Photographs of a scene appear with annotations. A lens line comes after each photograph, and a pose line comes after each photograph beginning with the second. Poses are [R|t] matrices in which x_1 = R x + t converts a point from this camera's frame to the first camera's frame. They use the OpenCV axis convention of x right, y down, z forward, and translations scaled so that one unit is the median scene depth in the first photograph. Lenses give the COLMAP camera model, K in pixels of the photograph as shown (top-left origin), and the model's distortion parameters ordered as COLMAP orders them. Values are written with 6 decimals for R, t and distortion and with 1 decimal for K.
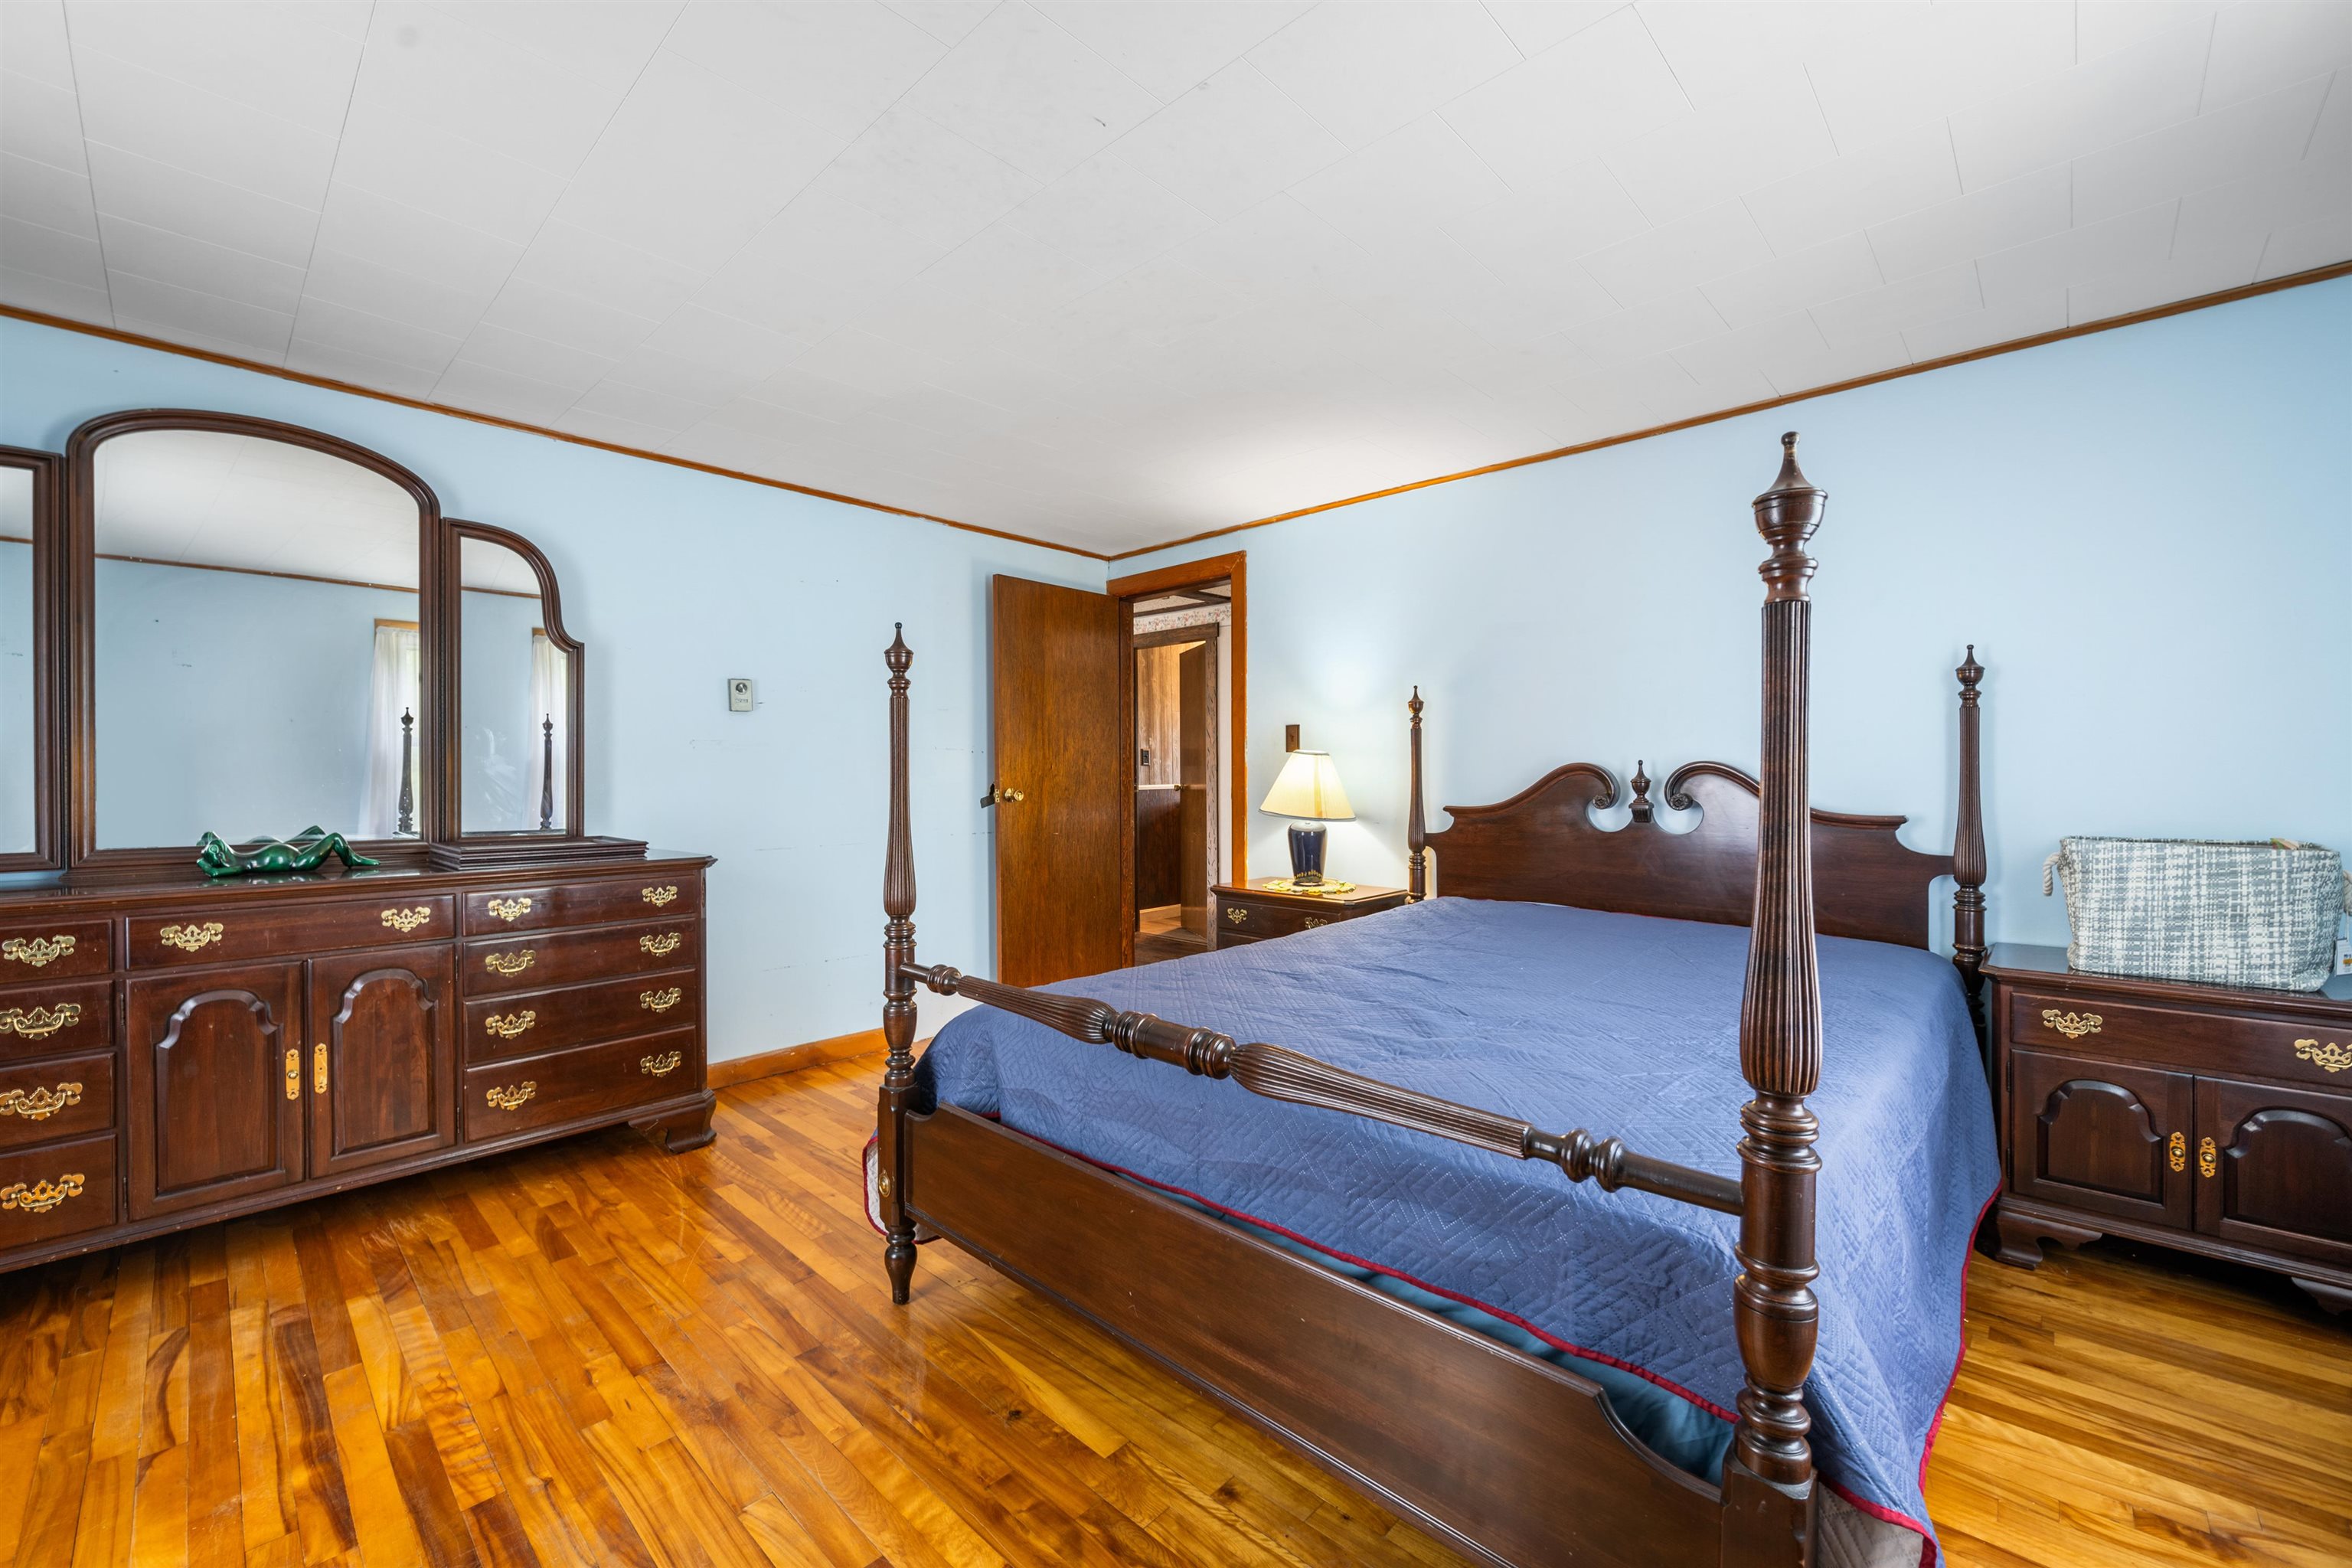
lens RADIAL K [[951.7, 0, 1174.6], [0, 951.7, 774.8], [0, 0, 1]] dist [-0.007045, -0.001017]
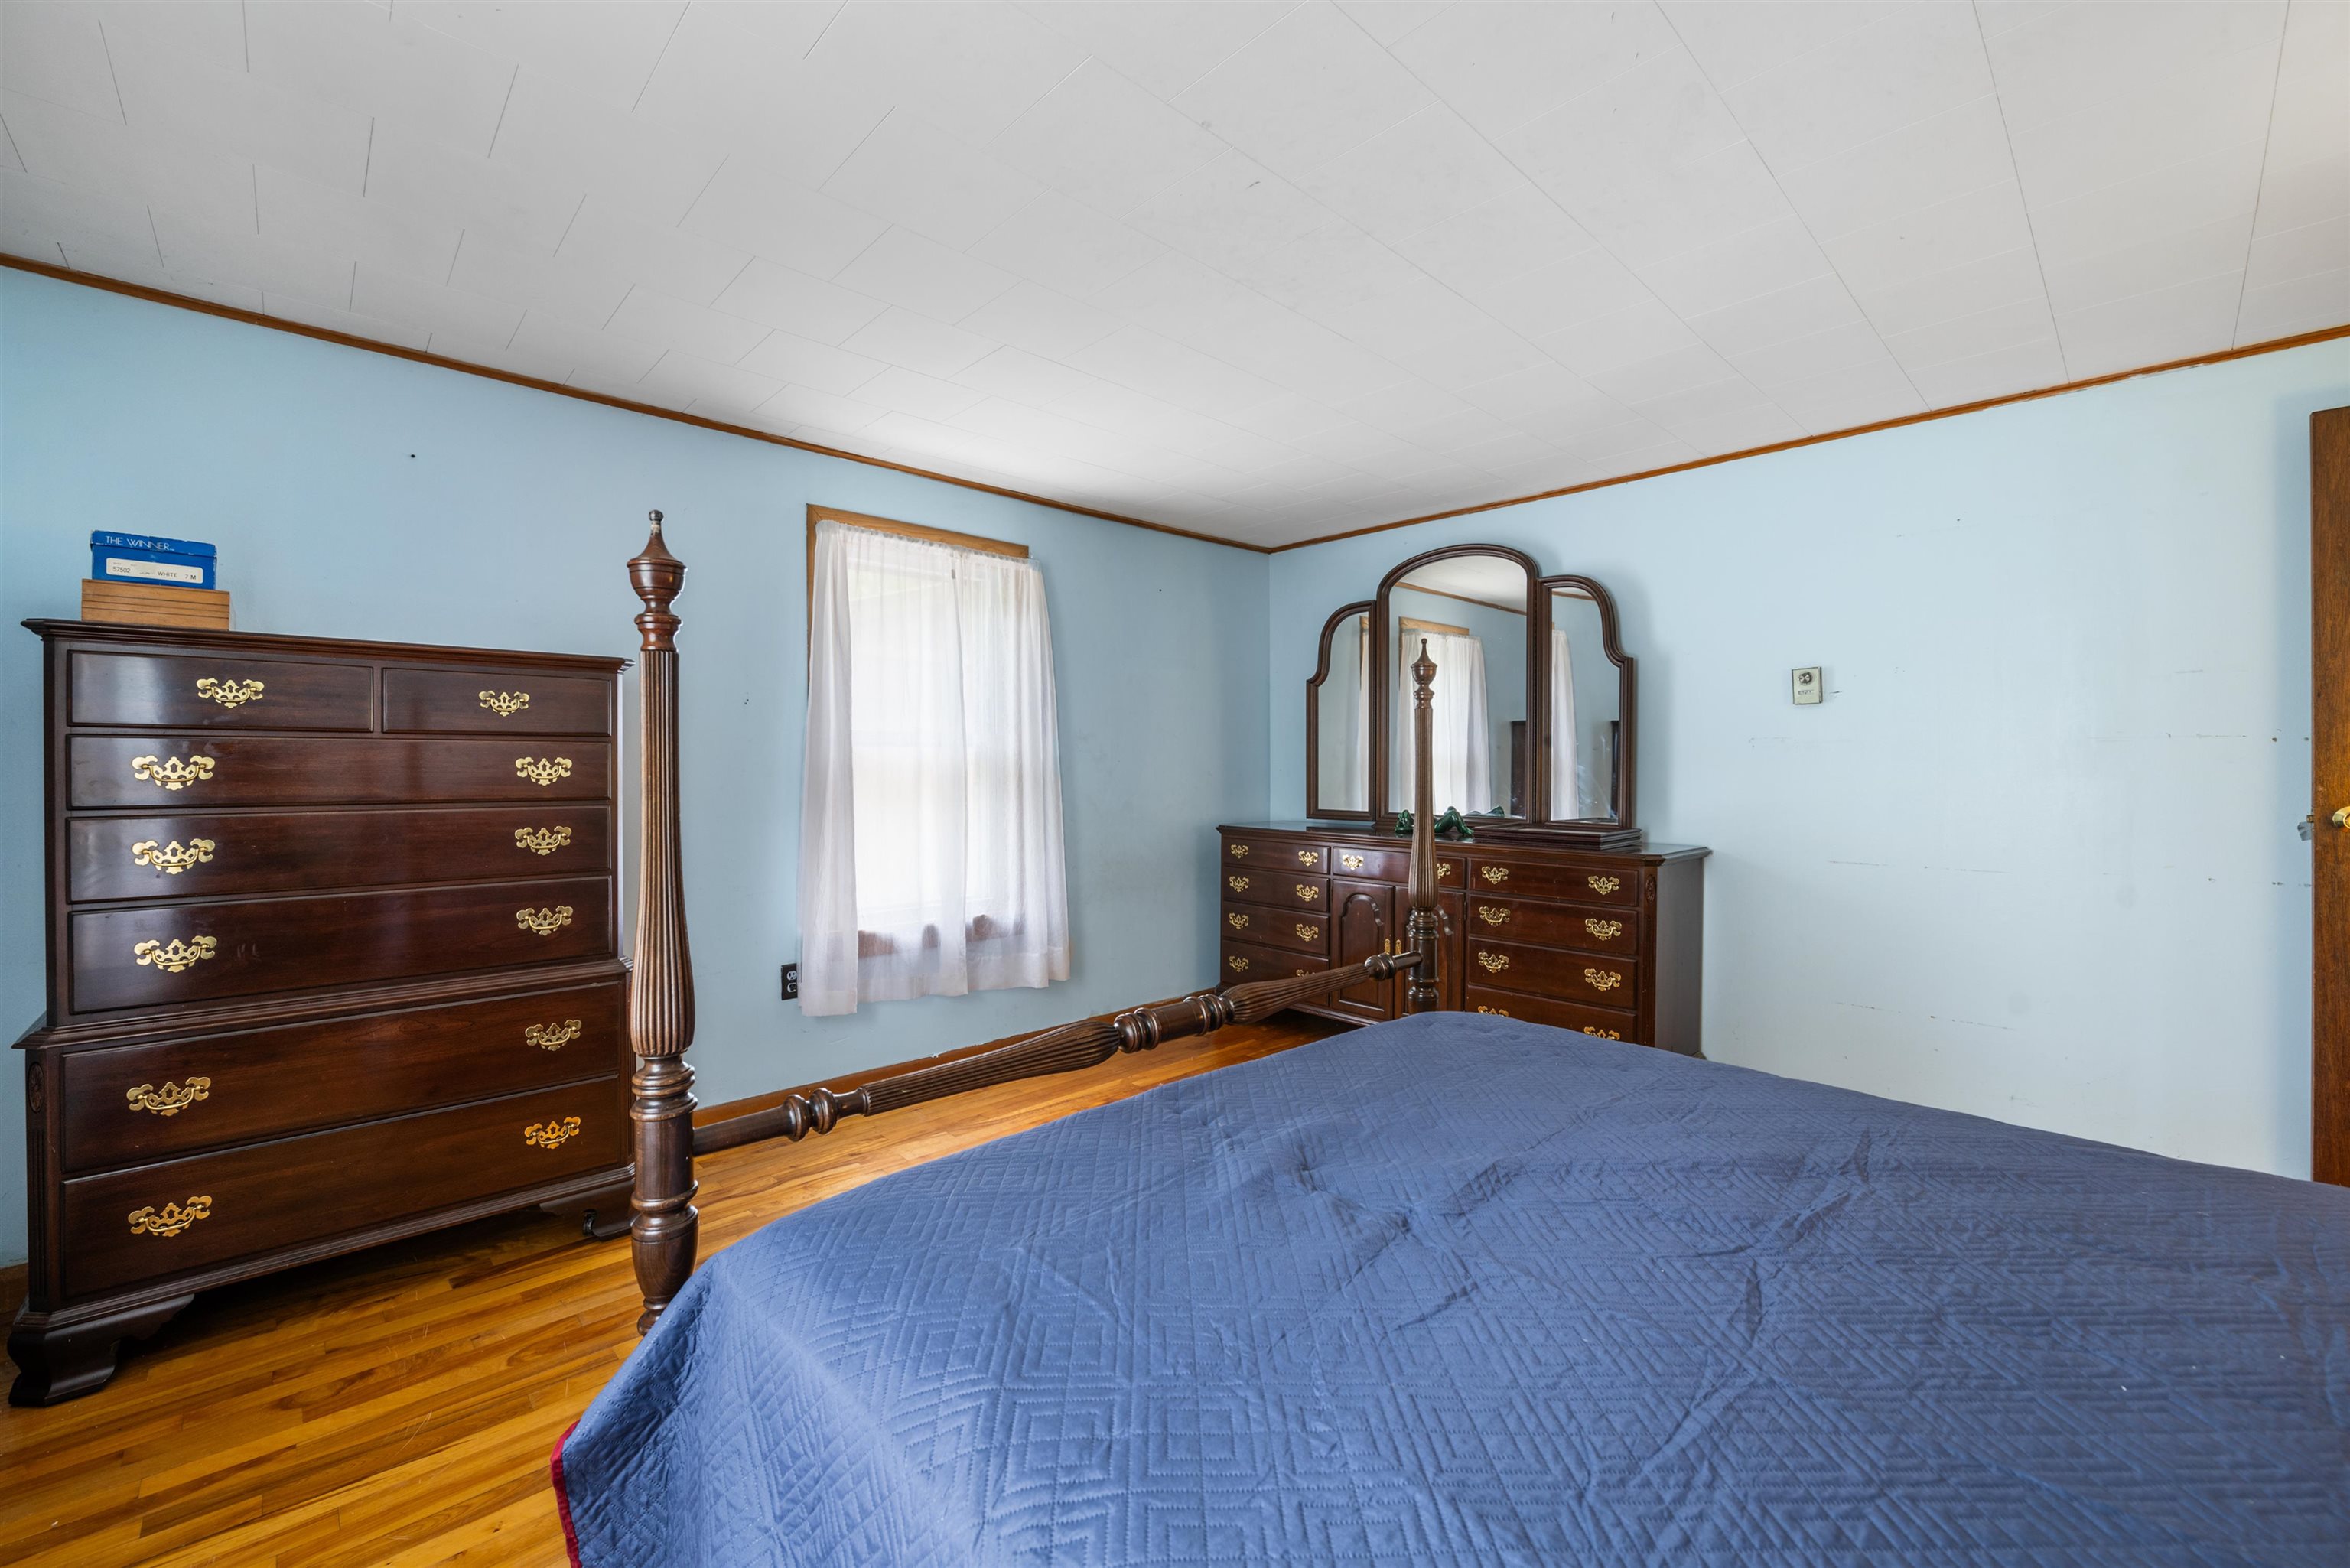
lens RADIAL K [[950.8, 0, 1173.6], [0, 950.8, 774.8], [0, 0, 1]] dist [-0.007045, -0.001017]
pose [[-0.053786, 0.014128, -0.998453, 0.583956], [-0.002529, 0.999895, 0.014284, -0.014236], [0.998549, 0.003293, -0.053745, 0.565487]]
